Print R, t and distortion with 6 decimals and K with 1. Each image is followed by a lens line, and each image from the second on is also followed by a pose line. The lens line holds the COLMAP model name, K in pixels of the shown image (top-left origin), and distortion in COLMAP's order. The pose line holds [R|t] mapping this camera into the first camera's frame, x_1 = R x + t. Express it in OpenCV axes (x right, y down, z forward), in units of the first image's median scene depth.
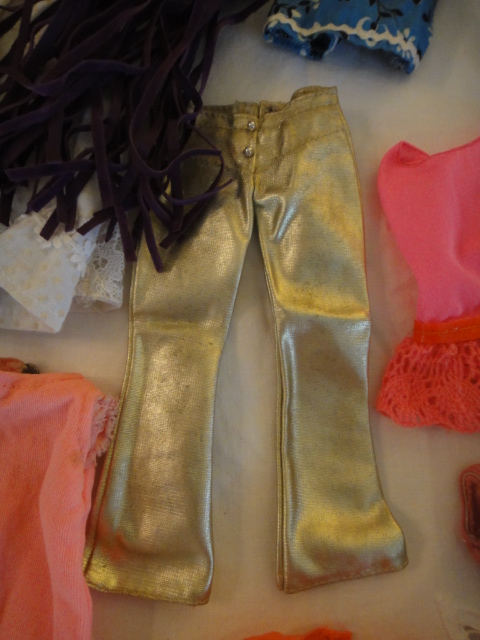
lens RADIAL K [[478.3, 0, 240.0], [0, 478.3, 320.0], [0, 0, 1]] dist [0.006689, 0.005709]
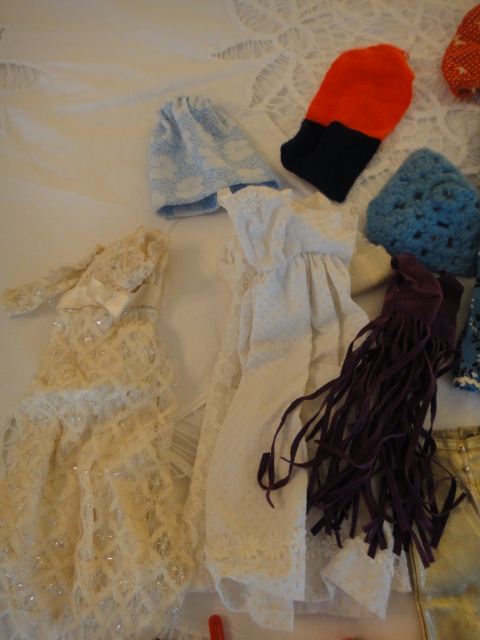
lens RADIAL K [[478.3, 0, 240.0], [0, 478.3, 320.0], [0, 0, 1]] dist [0.006689, 0.005709]
pose [[0.995096, -0.098774, 0.005176, -0.712345], [0.097299, 0.968143, -0.230722, -0.560905], [0.017778, 0.230095, 0.973006, -0.679833]]
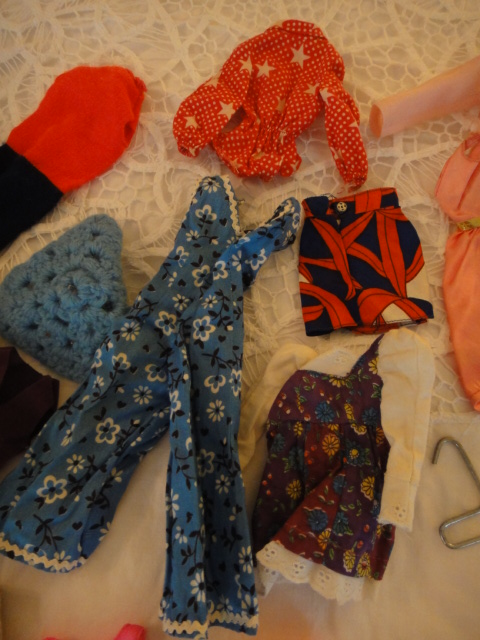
lens RADIAL K [[478.3, 0, 240.0], [0, 478.3, 320.0], [0, 0, 1]] dist [0.006689, 0.005709]
pose [[0.989838, 0.123467, -0.070544, 0.894959], [-0.131754, 0.982937, -0.128358, -1.199309], [0.053493, 0.136348, 0.989216, -0.392648]]
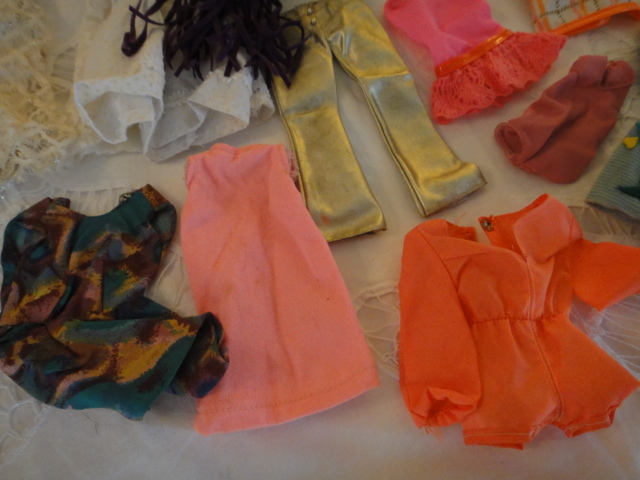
lens RADIAL K [[478.3, 0, 320.0], [0, 478.3, 224.7], [0, 0, 1]] dist [0.006689, 0.005709]
pose [[0.939709, -0.315440, 0.132077, -0.454794], [0.338926, 0.910521, -0.236813, 0.806806], [-0.045559, 0.267300, 0.962536, -0.543892]]
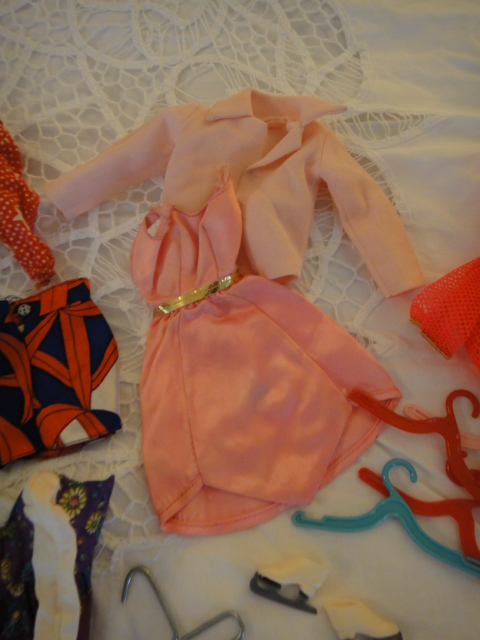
lens RADIAL K [[478.3, 0, 240.0], [0, 478.3, 320.0], [0, 0, 1]] dist [0.006689, 0.005709]
pose [[0.999031, -0.034223, -0.027671, 1.865149], [0.031372, 0.994730, -0.097614, -1.687480], [0.030866, 0.096651, 0.994840, -0.222512]]
